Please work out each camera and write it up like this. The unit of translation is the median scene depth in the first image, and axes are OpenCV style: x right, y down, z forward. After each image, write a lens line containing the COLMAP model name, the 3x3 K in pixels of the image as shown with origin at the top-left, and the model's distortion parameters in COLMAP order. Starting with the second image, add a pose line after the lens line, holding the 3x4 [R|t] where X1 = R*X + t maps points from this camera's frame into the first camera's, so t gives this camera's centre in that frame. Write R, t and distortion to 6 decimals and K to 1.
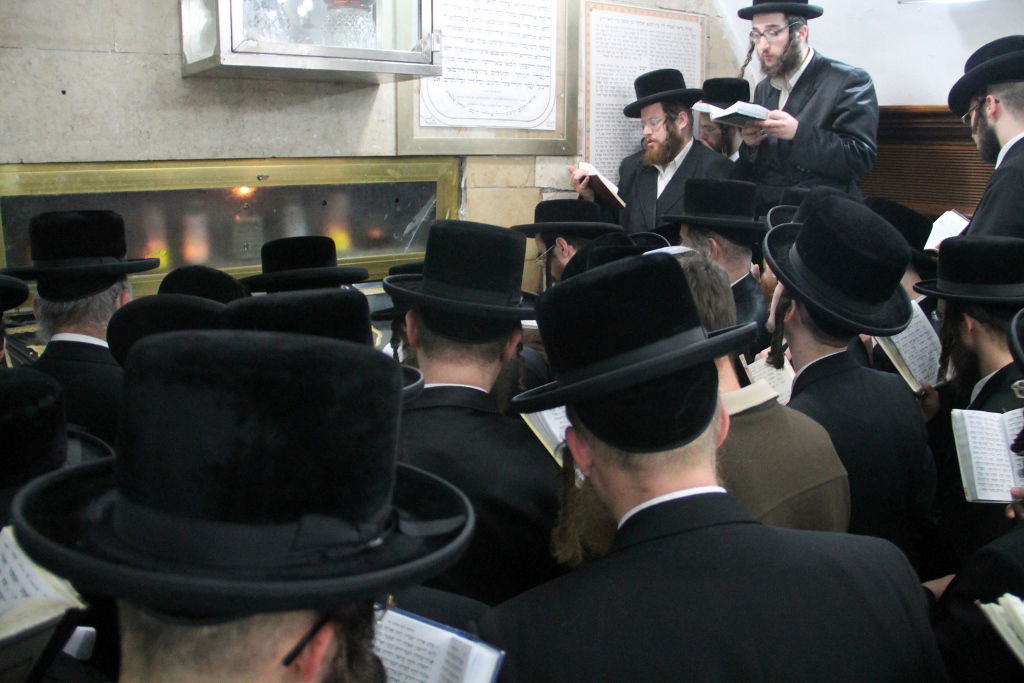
lens RADIAL K [[849.6, 0, 525.5], [0, 849.6, 345.5], [0, 0, 1]] dist [-0.181860, 0.110614]
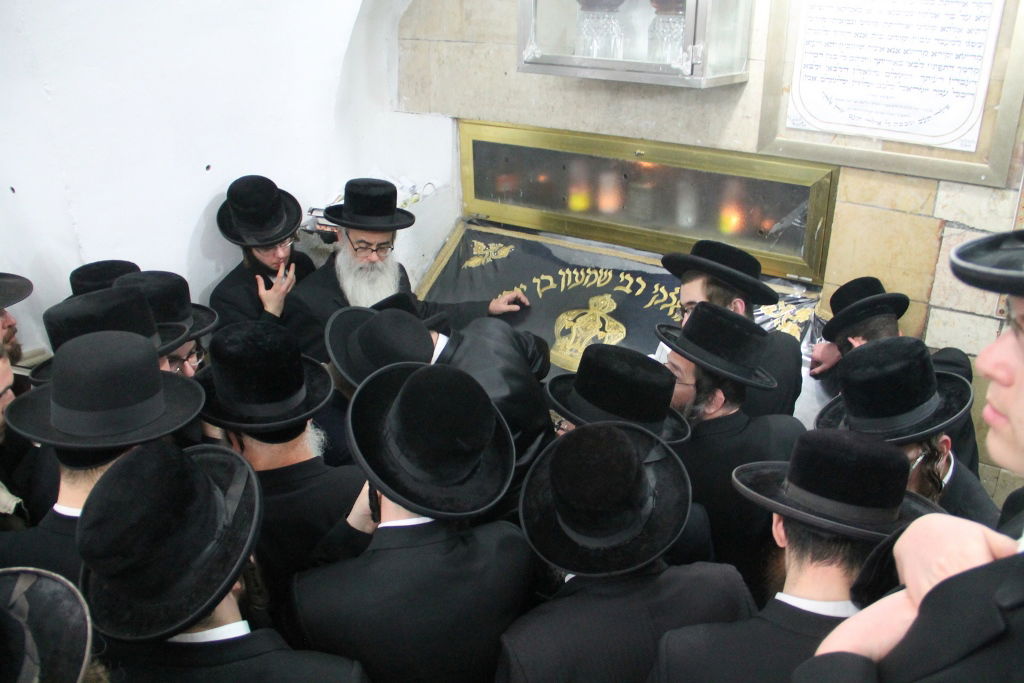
lens RADIAL K [[849.6, 0, 515.6], [0, 849.6, 339.3], [0, 0, 1]] dist [-0.181860, 0.110614]
pose [[0.337406, 0.354137, -0.872206, 0.673371], [-0.224633, 0.930062, 0.290731, -0.241844], [0.914165, 0.097832, 0.393359, 0.376075]]
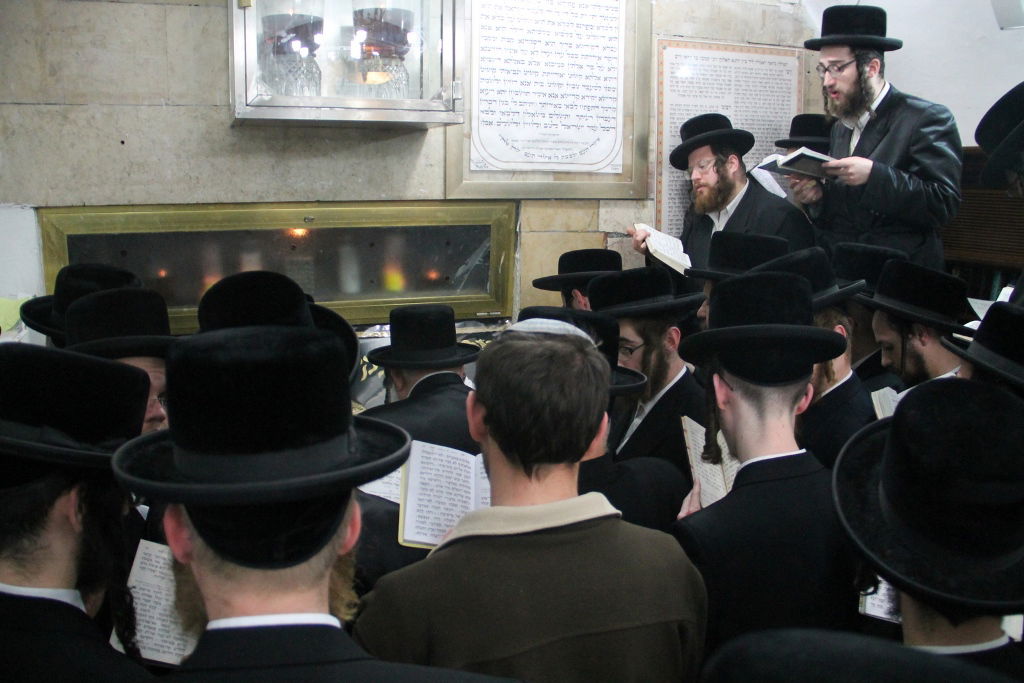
lens RADIAL K [[849.6, 0, 522.7], [0, 849.6, 347.2], [0, 0, 1]] dist [-0.181860, 0.110614]
pose [[0.966426, 0.049256, -0.252181, 0.200424], [-0.057814, 0.997972, -0.026635, -0.026820], [0.250357, 0.040321, 0.967314, 0.046971]]
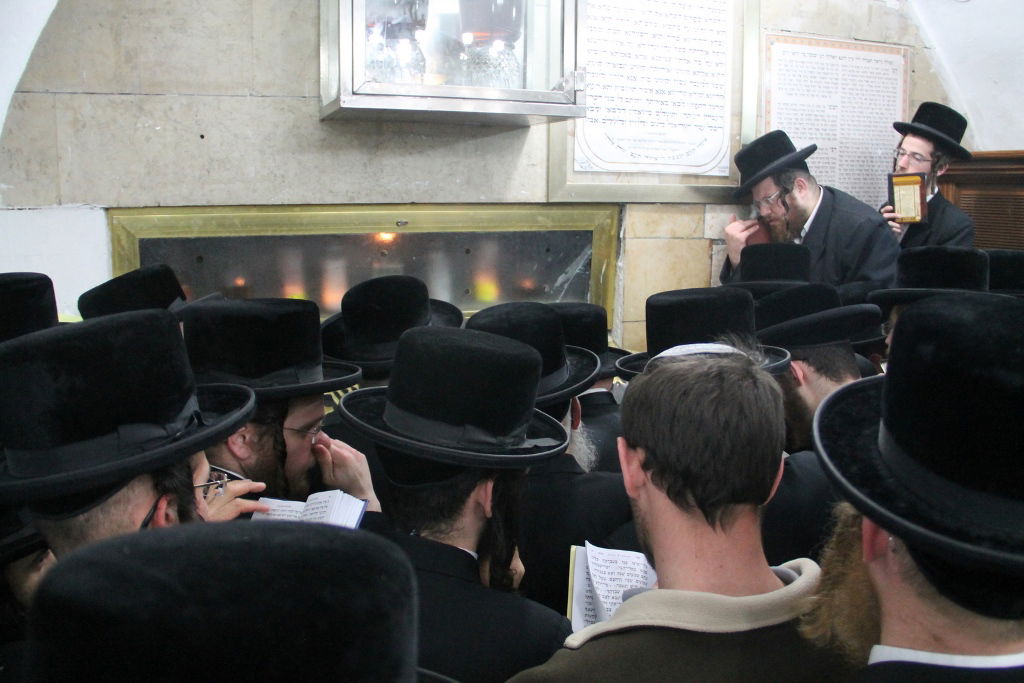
lens RADIAL K [[849.6, 0, 529.4], [0, 849.6, 341.5], [0, 0, 1]] dist [-0.181860, 0.110614]
pose [[0.966102, 0.042384, -0.254656, 0.072213], [-0.056346, 0.997267, -0.047780, -0.026108], [0.251935, 0.060510, 0.965851, 0.096576]]
